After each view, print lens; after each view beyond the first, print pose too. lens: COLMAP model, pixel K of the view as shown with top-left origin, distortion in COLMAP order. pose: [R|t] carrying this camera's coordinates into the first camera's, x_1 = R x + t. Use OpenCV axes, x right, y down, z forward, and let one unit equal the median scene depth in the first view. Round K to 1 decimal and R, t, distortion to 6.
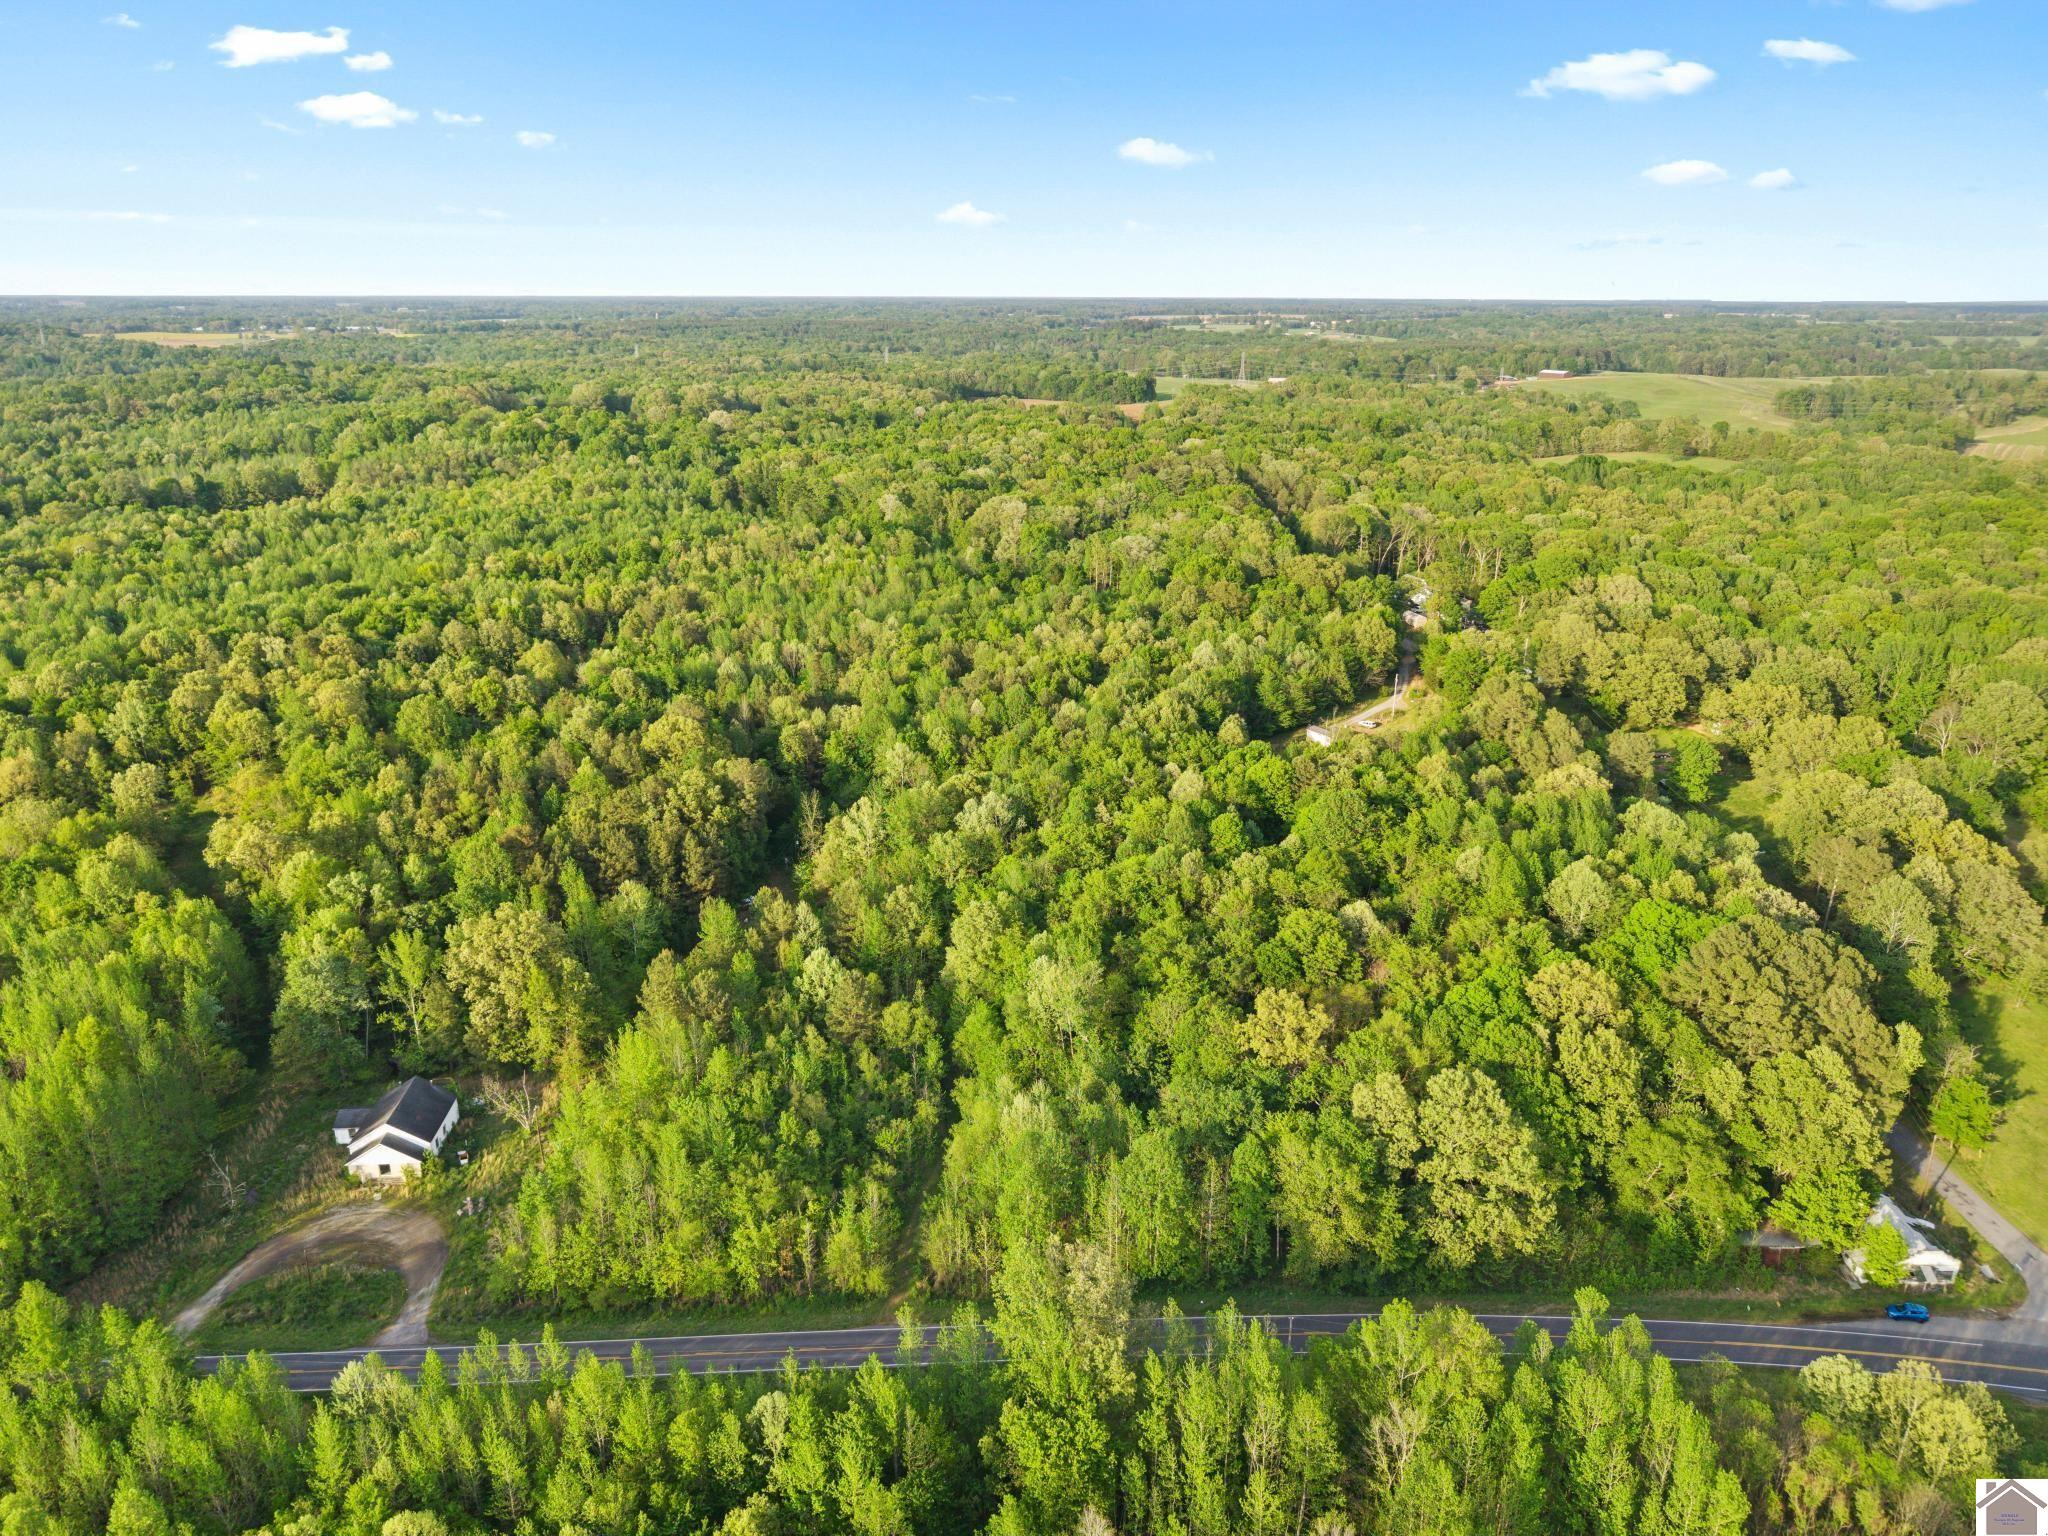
lens RADIAL K [[1390.7, 0, 1024.0], [0, 1390.7, 768.0], [0, 0, 1]] dist [-0.002309, -0.002934]
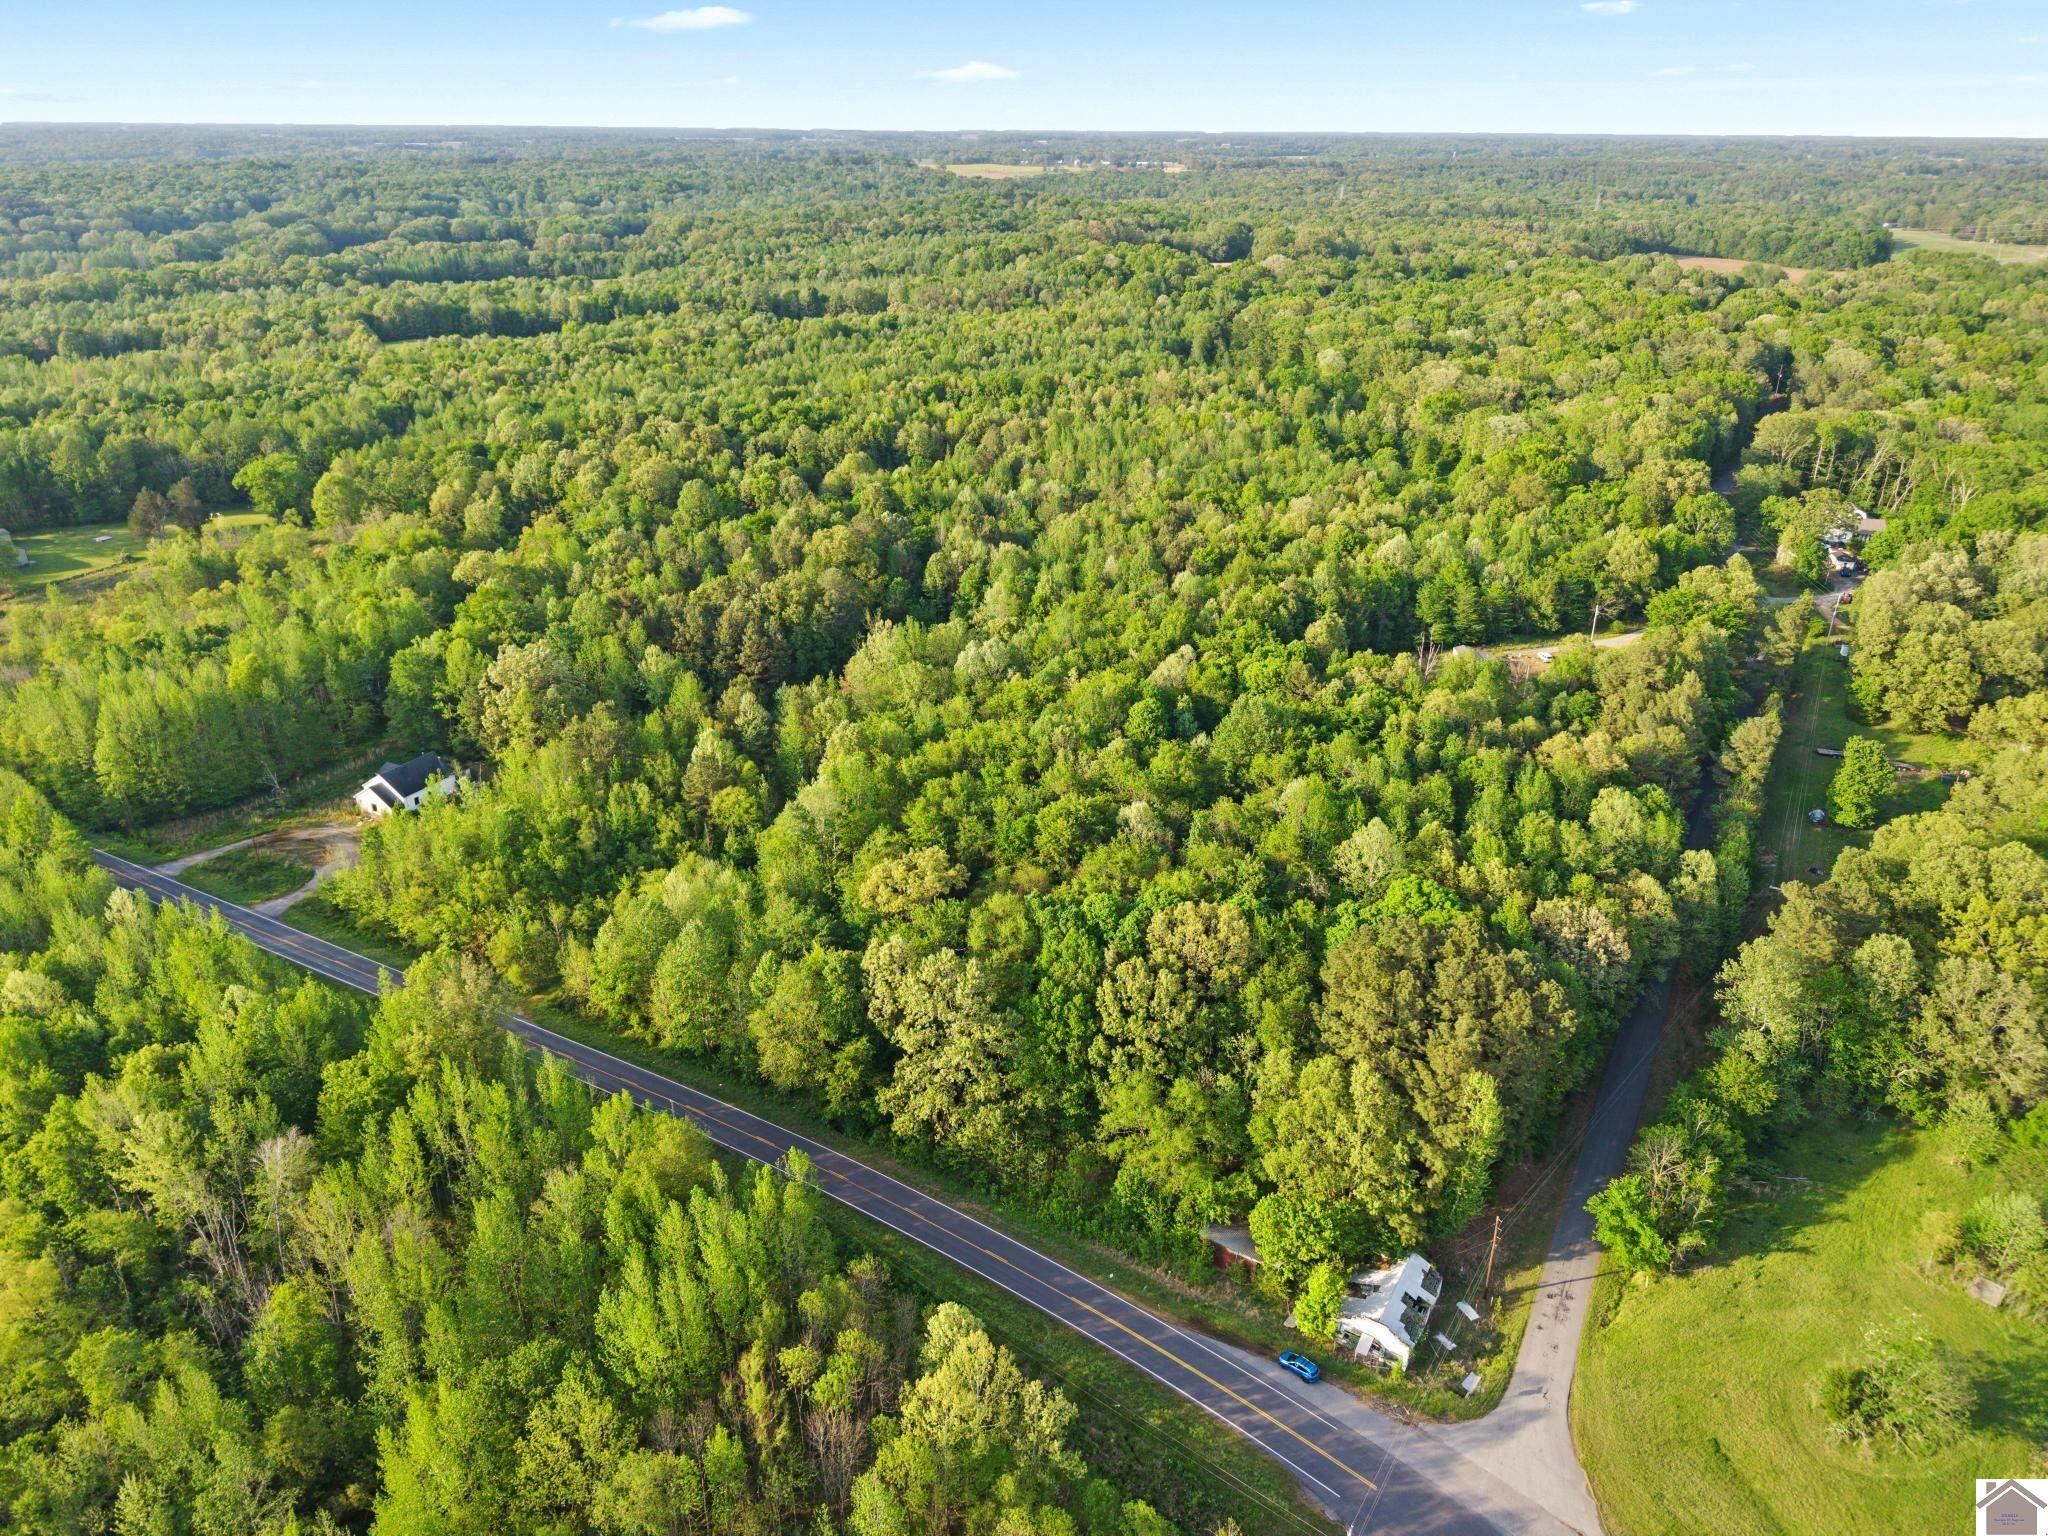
lens RADIAL K [[1390.7, 0, 1024.0], [0, 1390.7, 768.0], [0, 0, 1]] dist [-0.002309, -0.002934]
pose [[0.835151, 0.229370, -0.499912, 0.412321], [-0.177385, 0.972653, 0.149935, -0.035916], [0.520631, -0.036541, 0.852999, 0.099201]]
